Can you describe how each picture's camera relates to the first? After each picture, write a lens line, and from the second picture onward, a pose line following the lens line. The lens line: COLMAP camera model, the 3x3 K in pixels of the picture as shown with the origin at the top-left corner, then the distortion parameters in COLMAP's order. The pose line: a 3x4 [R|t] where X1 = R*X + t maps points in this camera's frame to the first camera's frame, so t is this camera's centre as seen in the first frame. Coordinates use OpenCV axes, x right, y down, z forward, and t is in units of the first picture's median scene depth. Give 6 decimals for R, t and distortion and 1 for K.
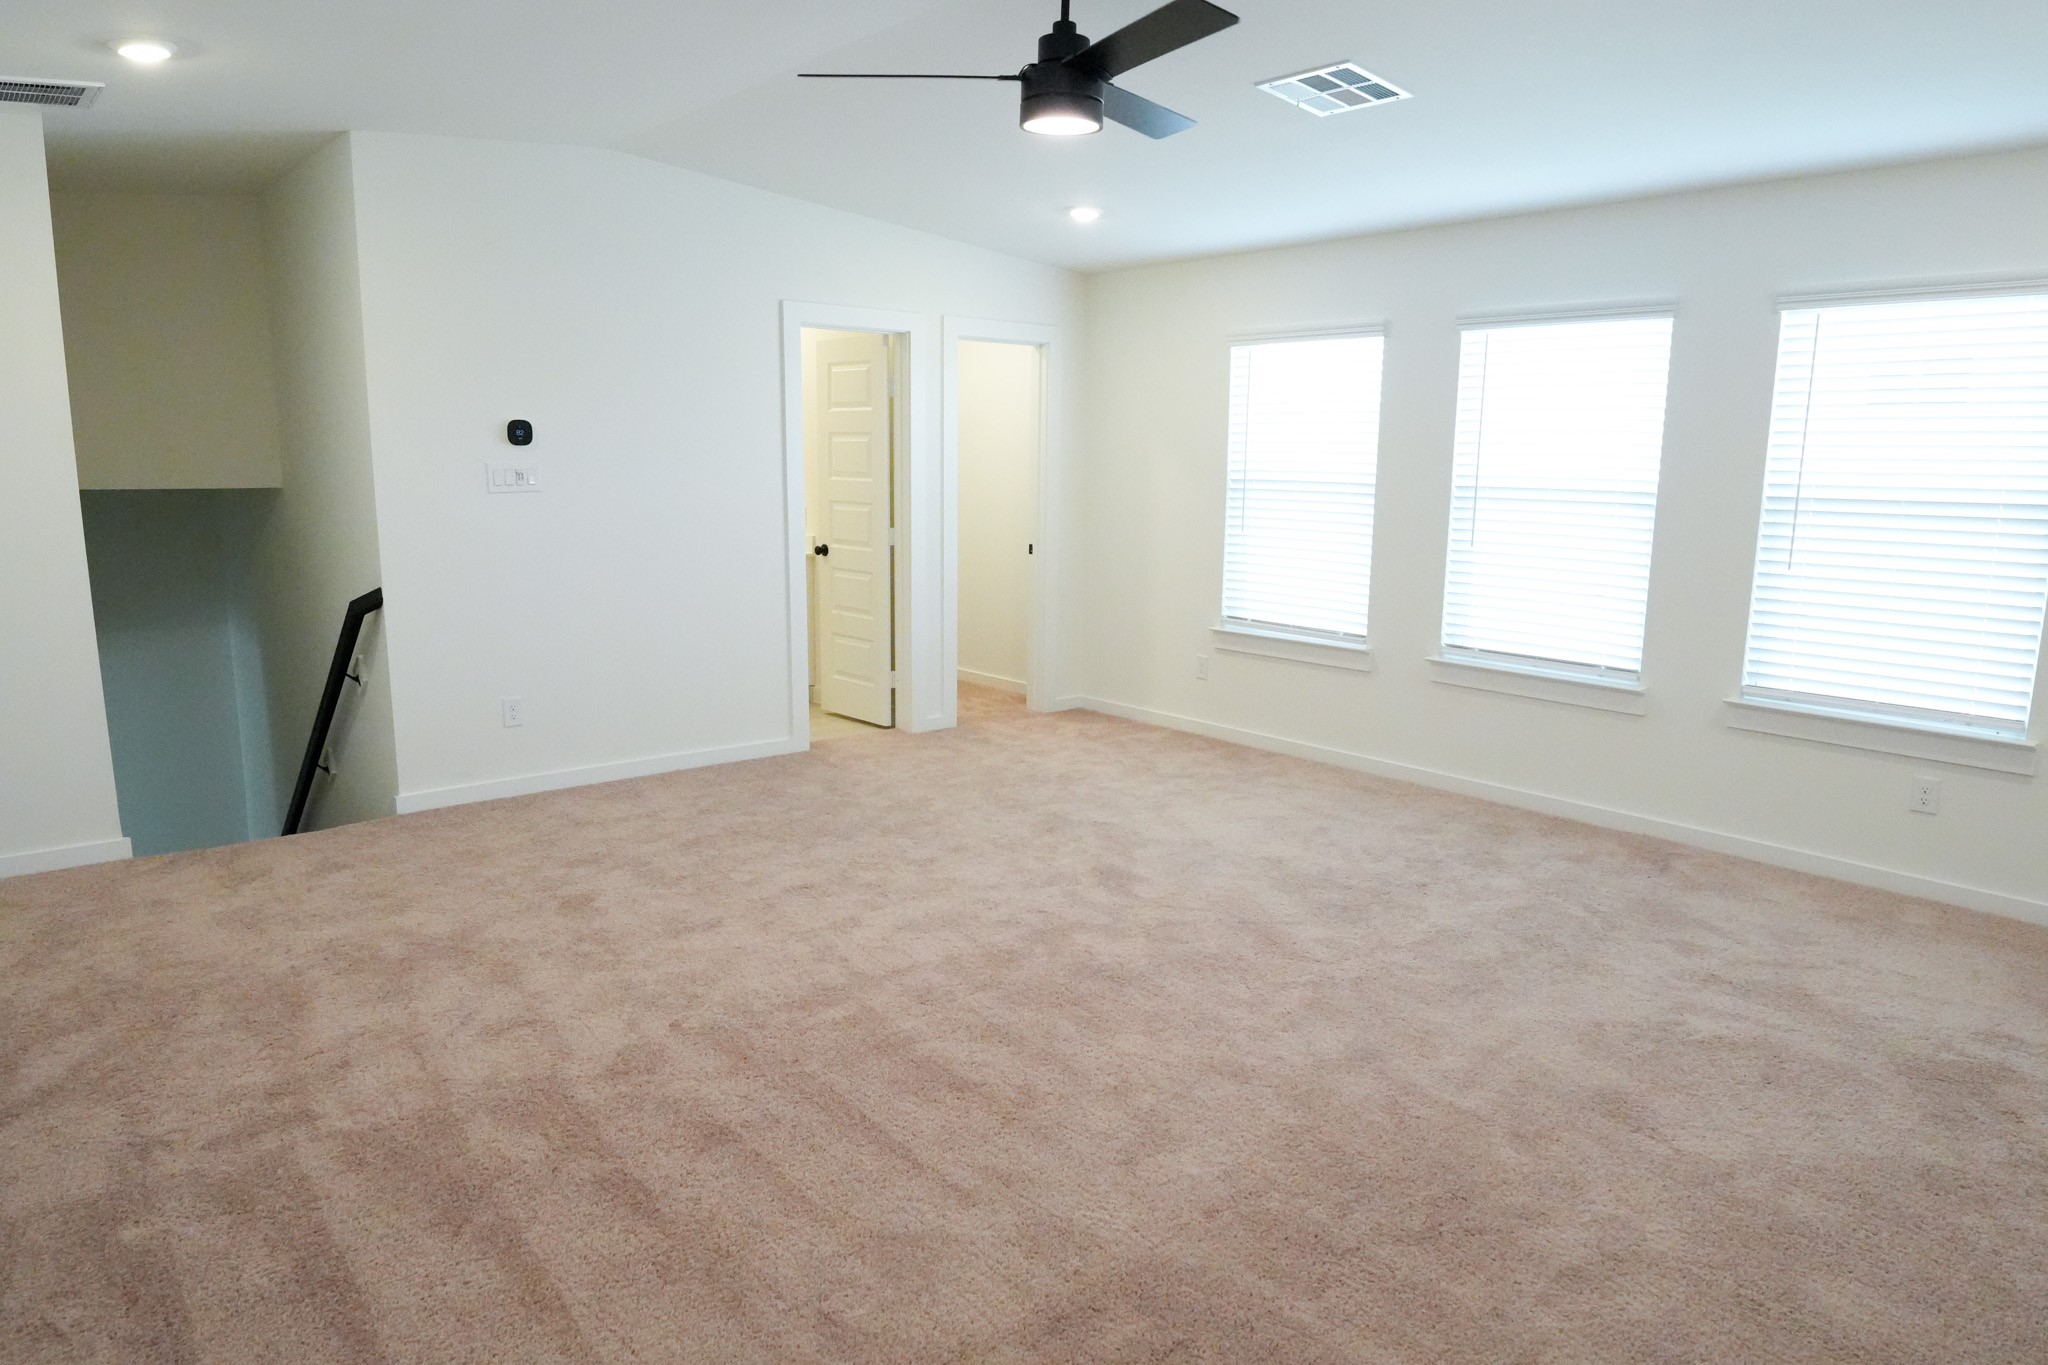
lens RADIAL K [[1284.0, 0, 1032.6], [0, 1284.0, 676.7], [0, 0, 1]] dist [-0.014455, -0.001611]
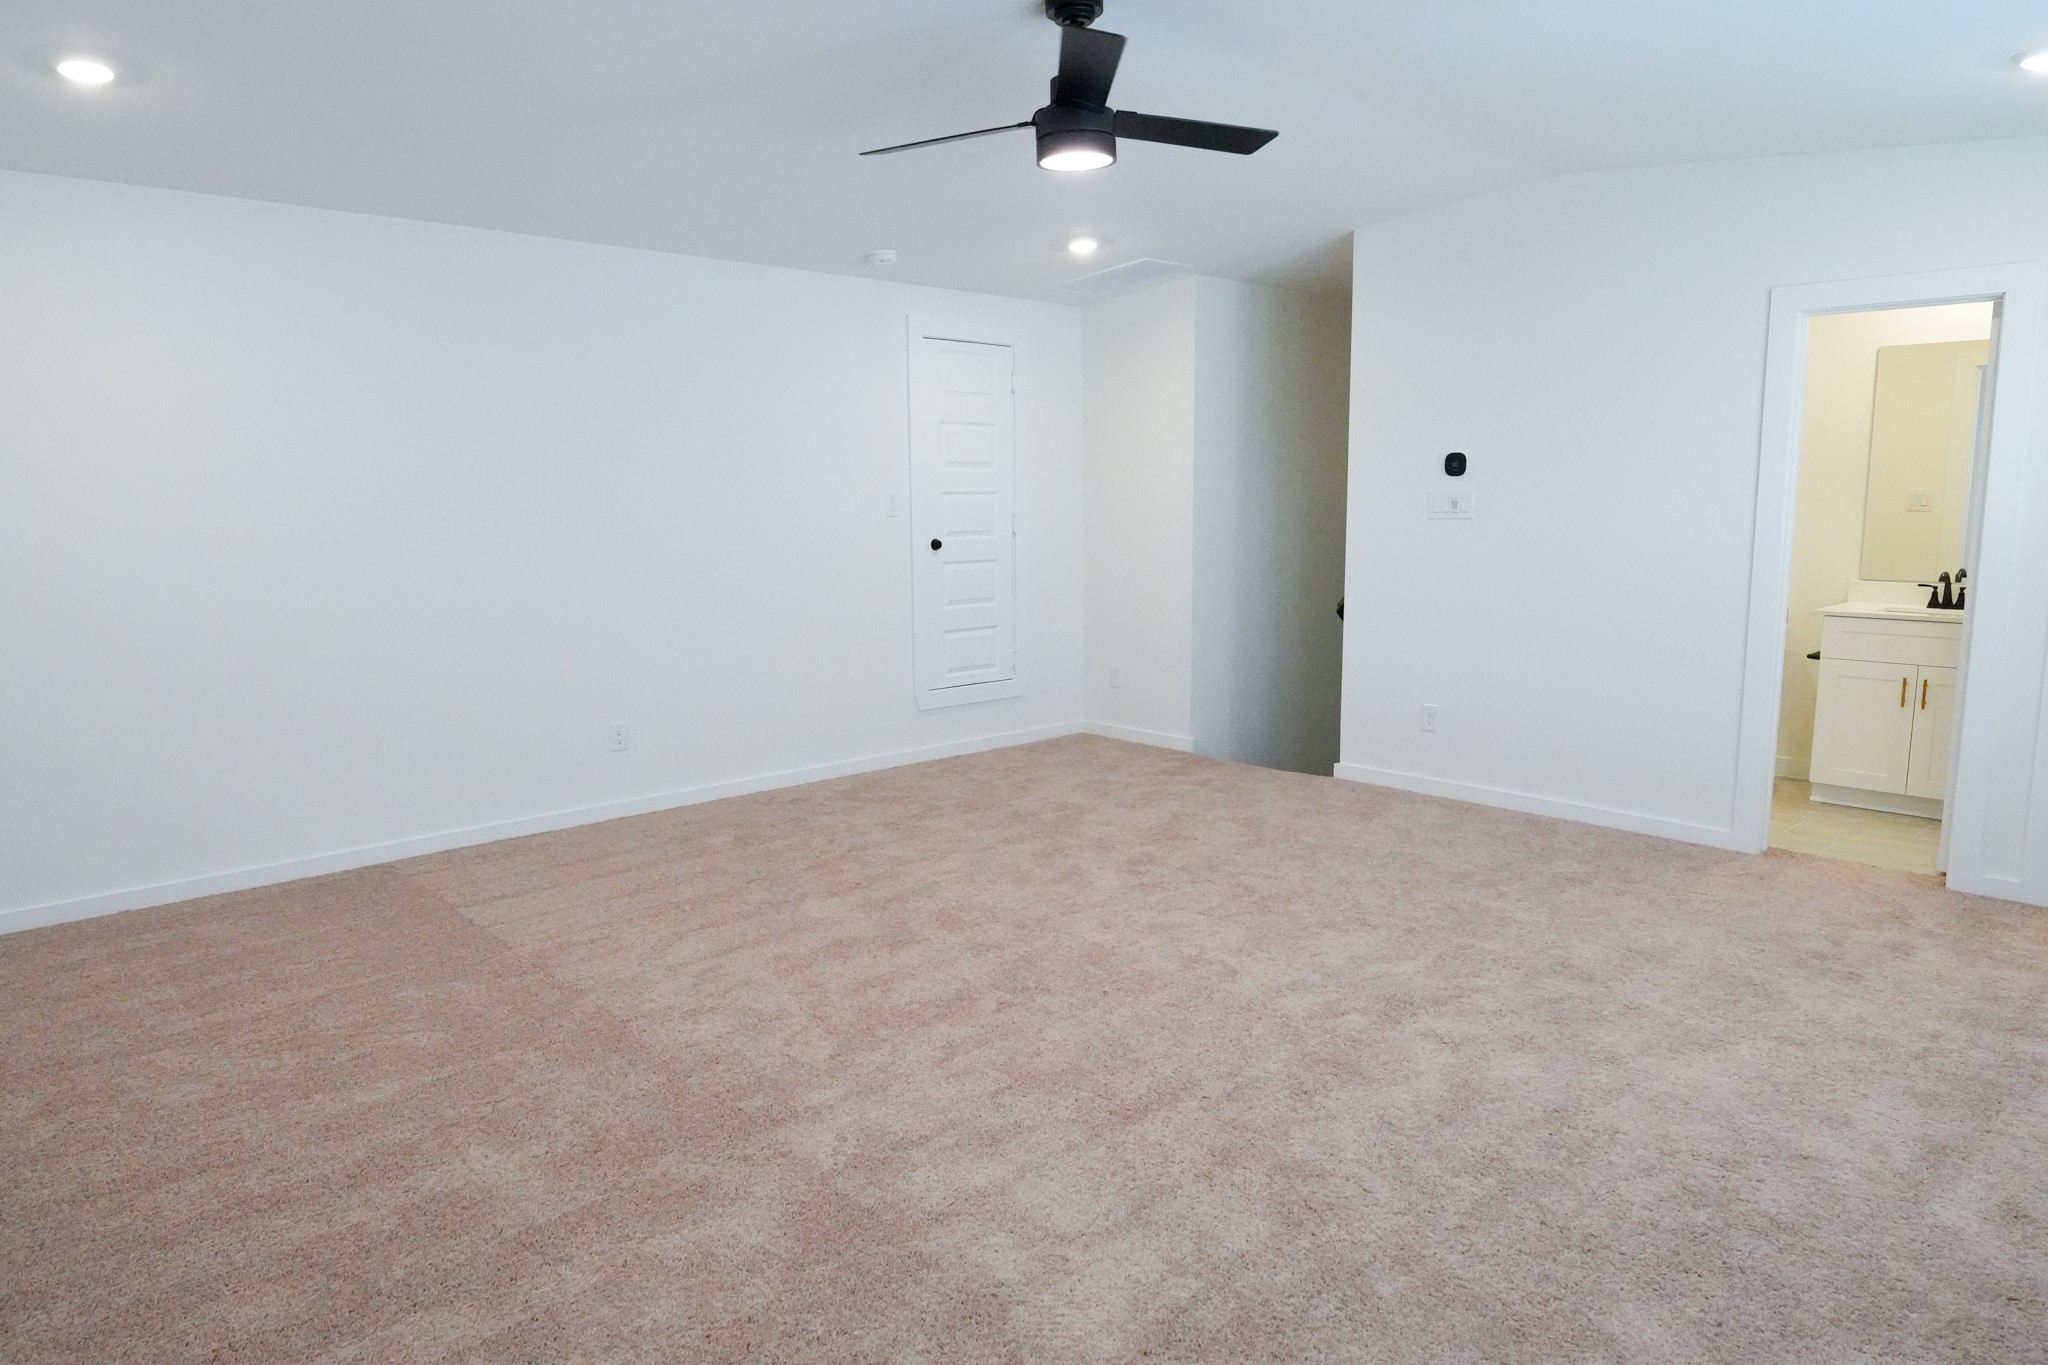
lens RADIAL K [[1286.7, 0, 1016.1], [0, 1286.7, 682.6], [0, 0, 1]] dist [-0.024020, -0.001729]
pose [[0.039528, 0.131163, -0.990572, 0.750033], [-0.163509, 0.978834, 0.123084, -0.089861], [0.985750, 0.157103, 0.060138, 0.651493]]
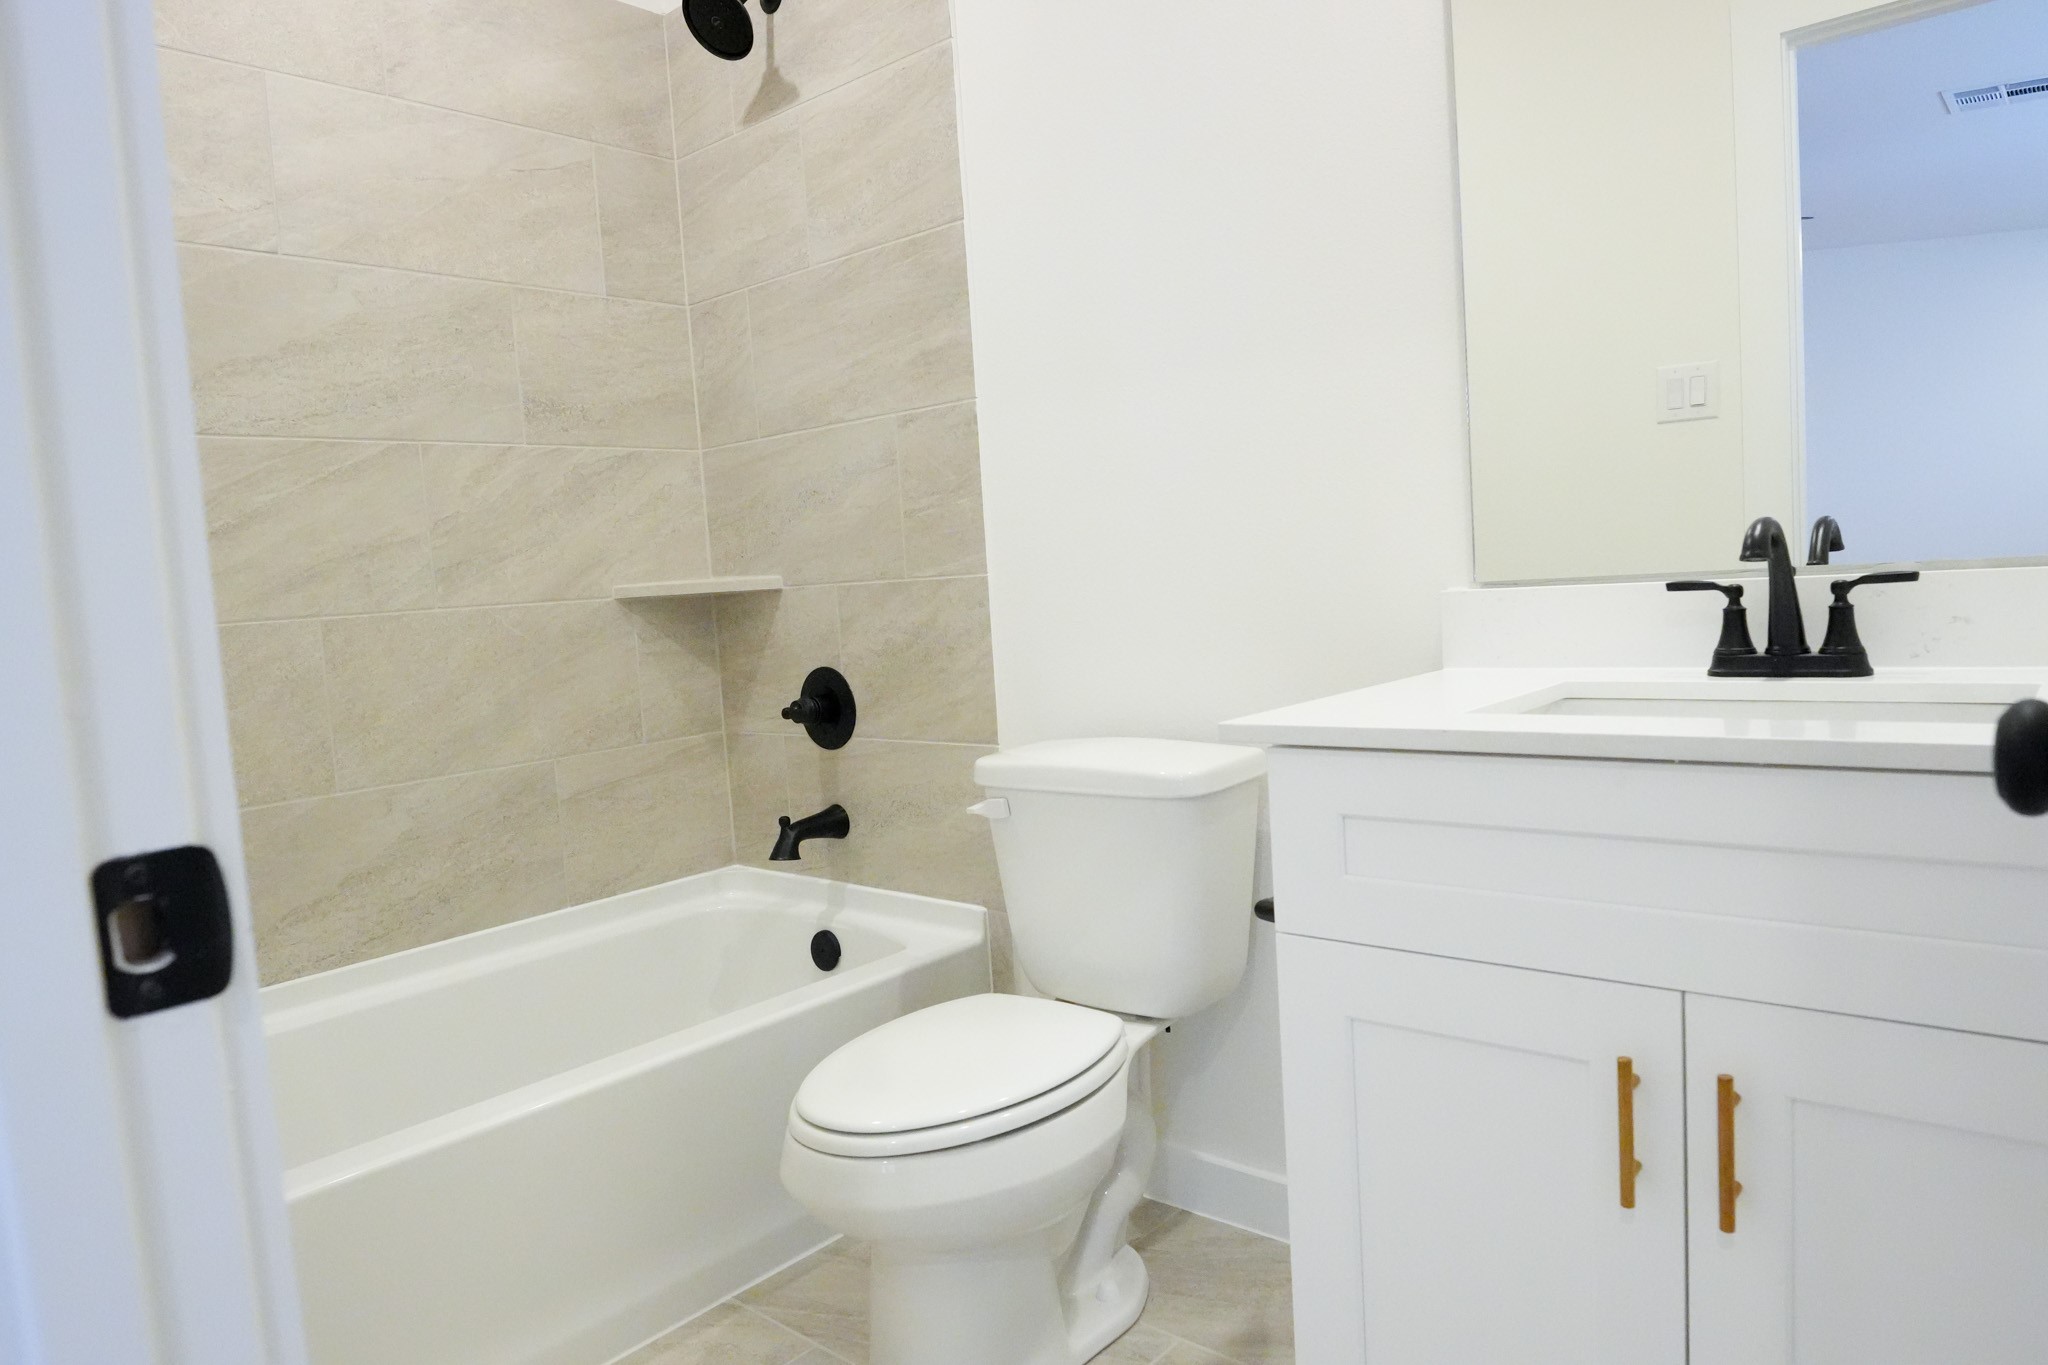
lens RADIAL K [[1286.7, 0, 1016.1], [0, 1286.7, 682.6], [0, 0, 1]] dist [-0.024020, -0.001729]
pose [[0.136036, 0.053756, -0.989244, -0.140886], [-0.100496, 0.994125, 0.040201, -0.146153], [0.985594, 0.093946, 0.140639, 1.359156]]
